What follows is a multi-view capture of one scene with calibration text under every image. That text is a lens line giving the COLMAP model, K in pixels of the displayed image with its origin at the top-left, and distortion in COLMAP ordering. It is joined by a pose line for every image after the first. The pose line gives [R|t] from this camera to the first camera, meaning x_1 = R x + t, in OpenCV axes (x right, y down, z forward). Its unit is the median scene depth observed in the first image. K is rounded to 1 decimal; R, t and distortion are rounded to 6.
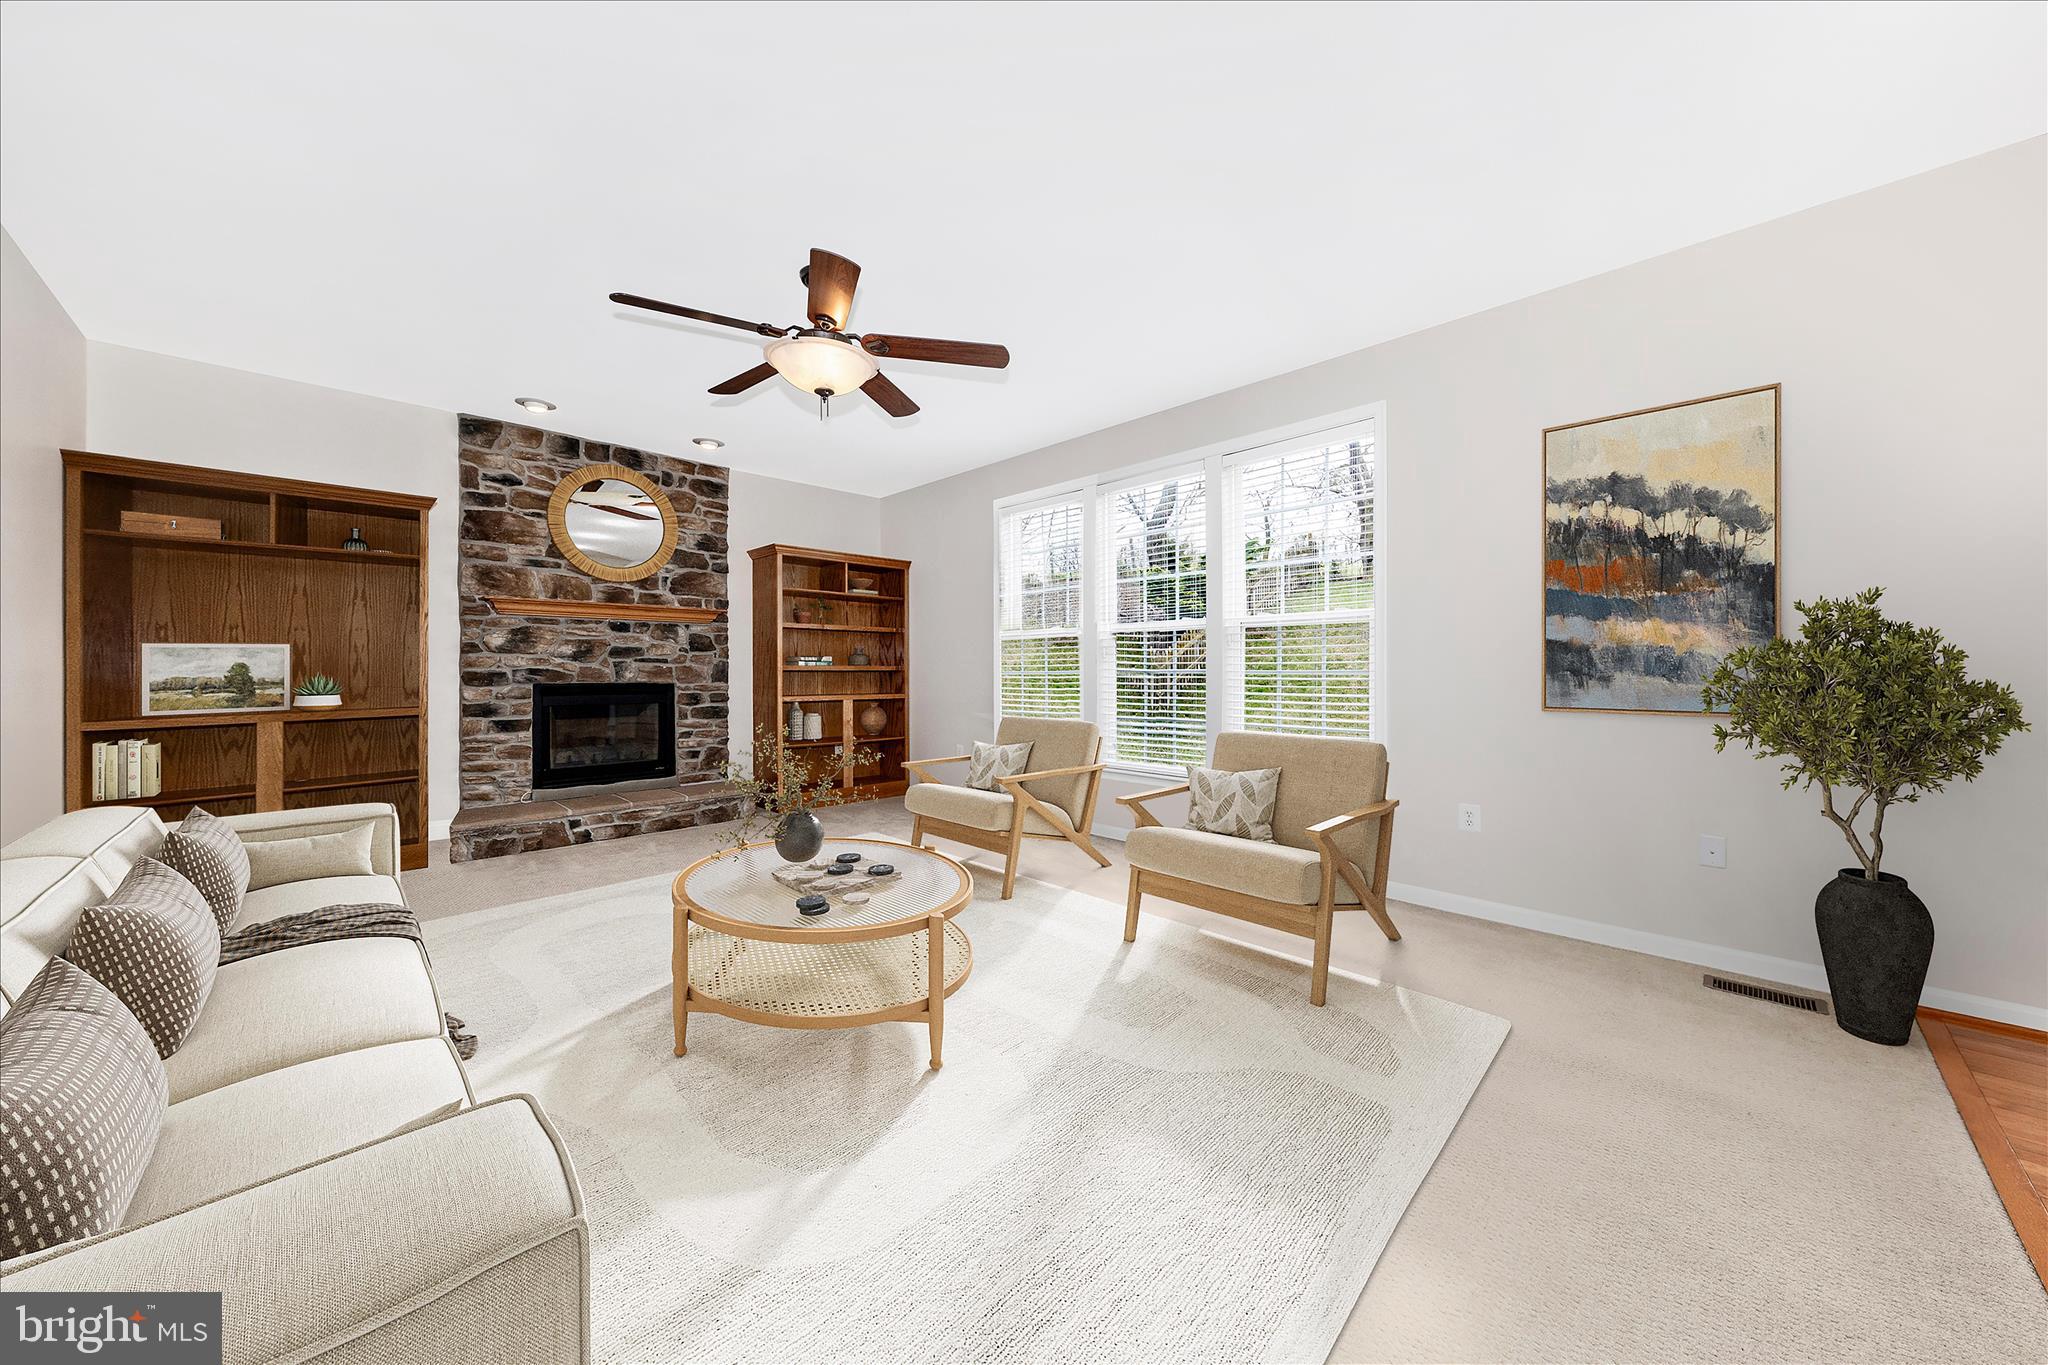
lens RADIAL K [[717.8, 0, 1015.8], [0, 717.8, 682.5], [0, 0, 1]] dist [0.001673, 0.000063]
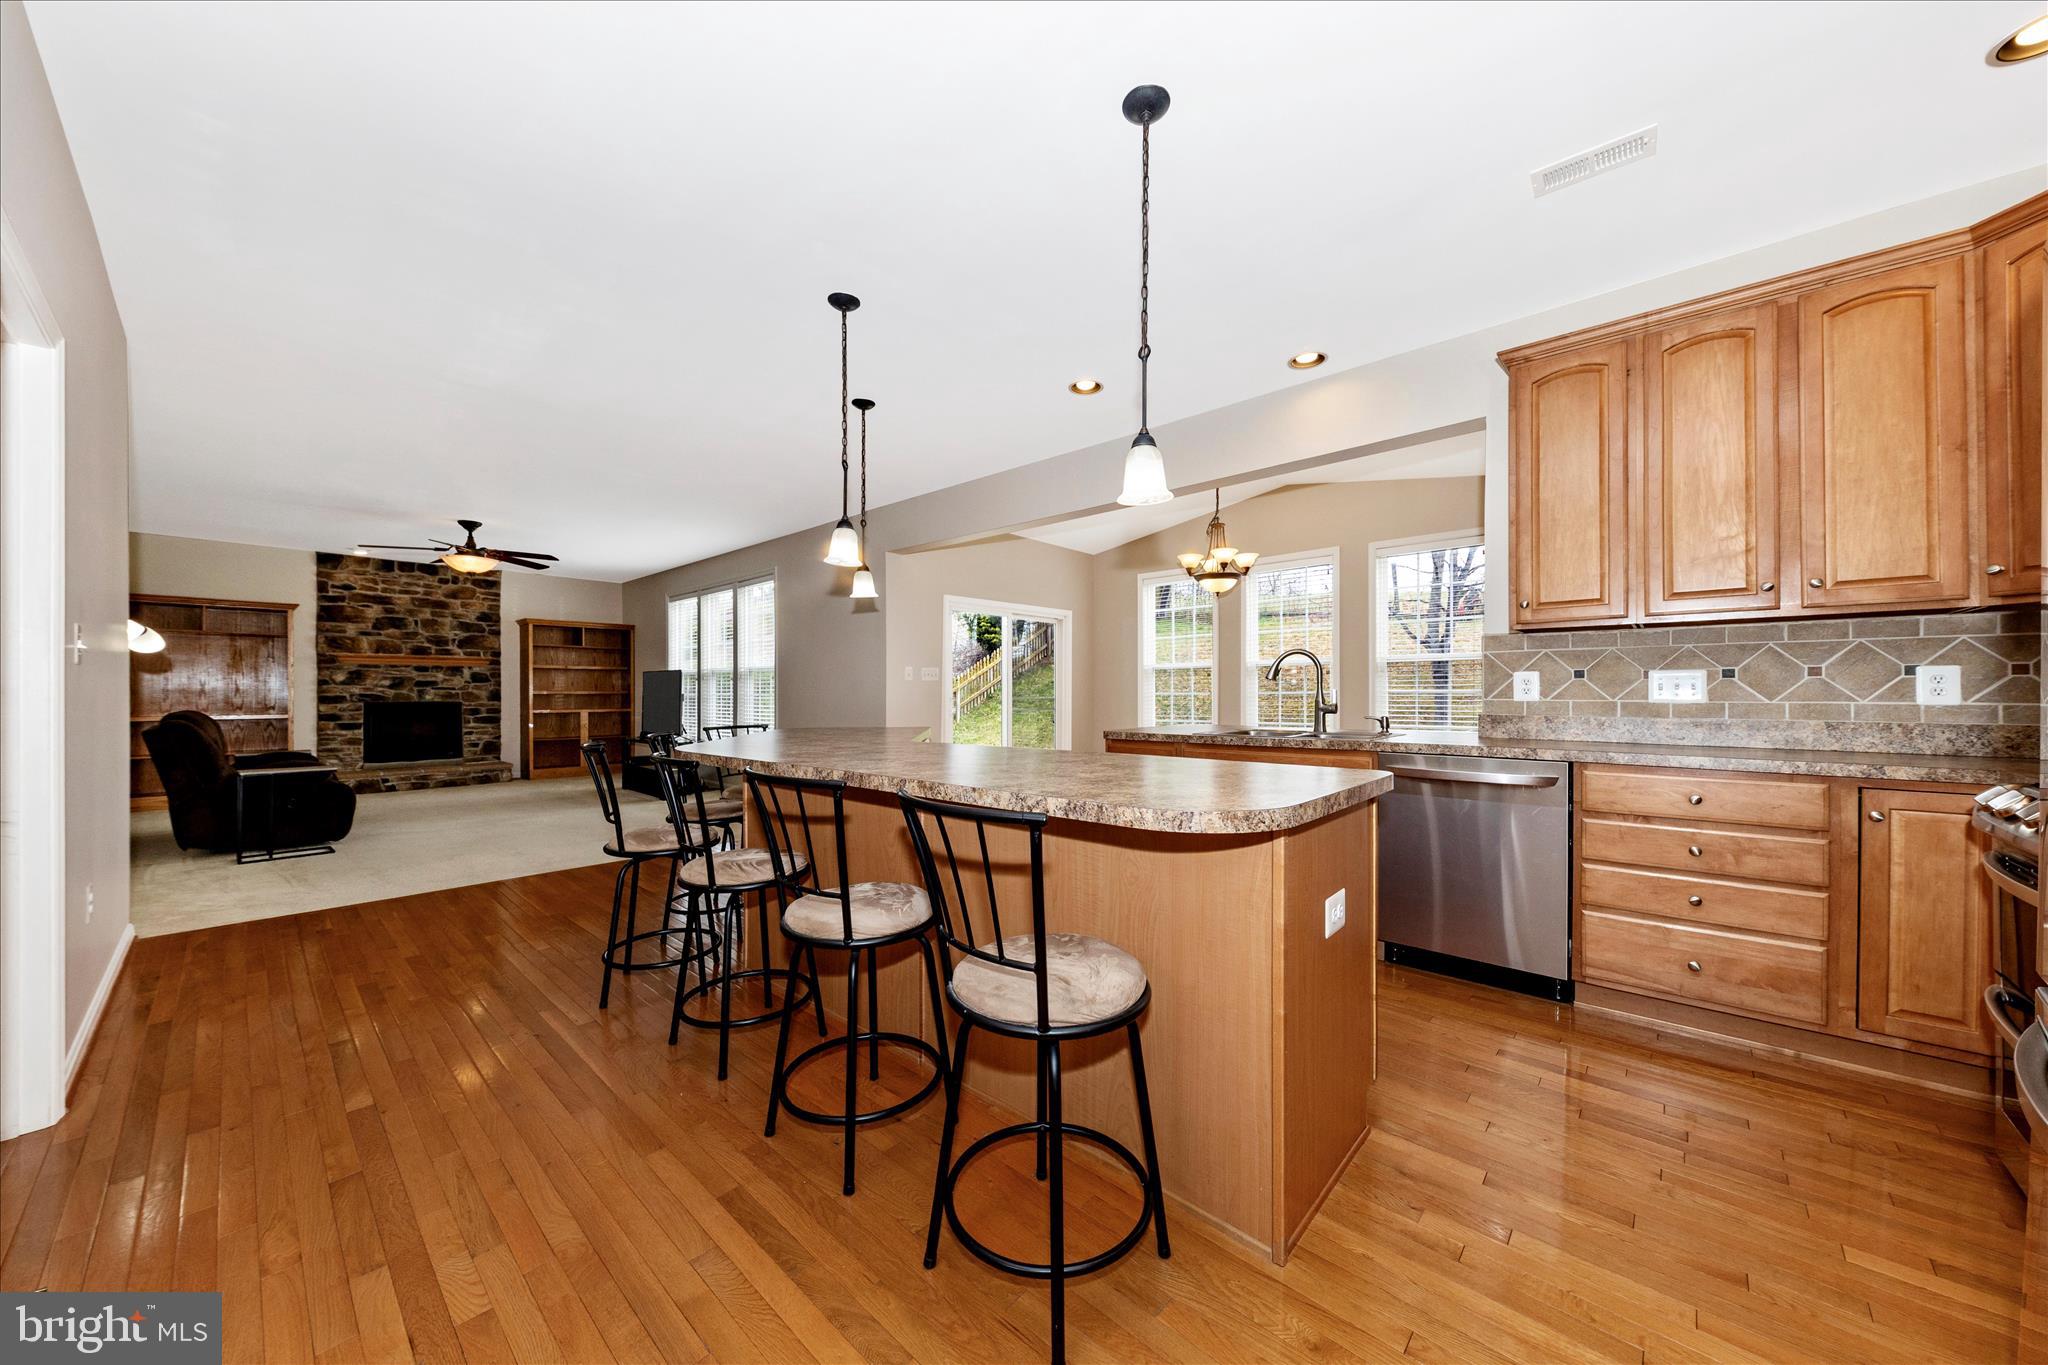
lens RADIAL K [[717.8, 0, 1032.2], [0, 717.8, 699.0], [0, 0, 1]] dist [0.001673, 0.000063]
pose [[0.997301, -0.002664, 0.073369, 0.814835], [0.002987, 0.999986, -0.004293, 0.005704], [-0.073357, 0.004501, 0.997296, -0.855856]]
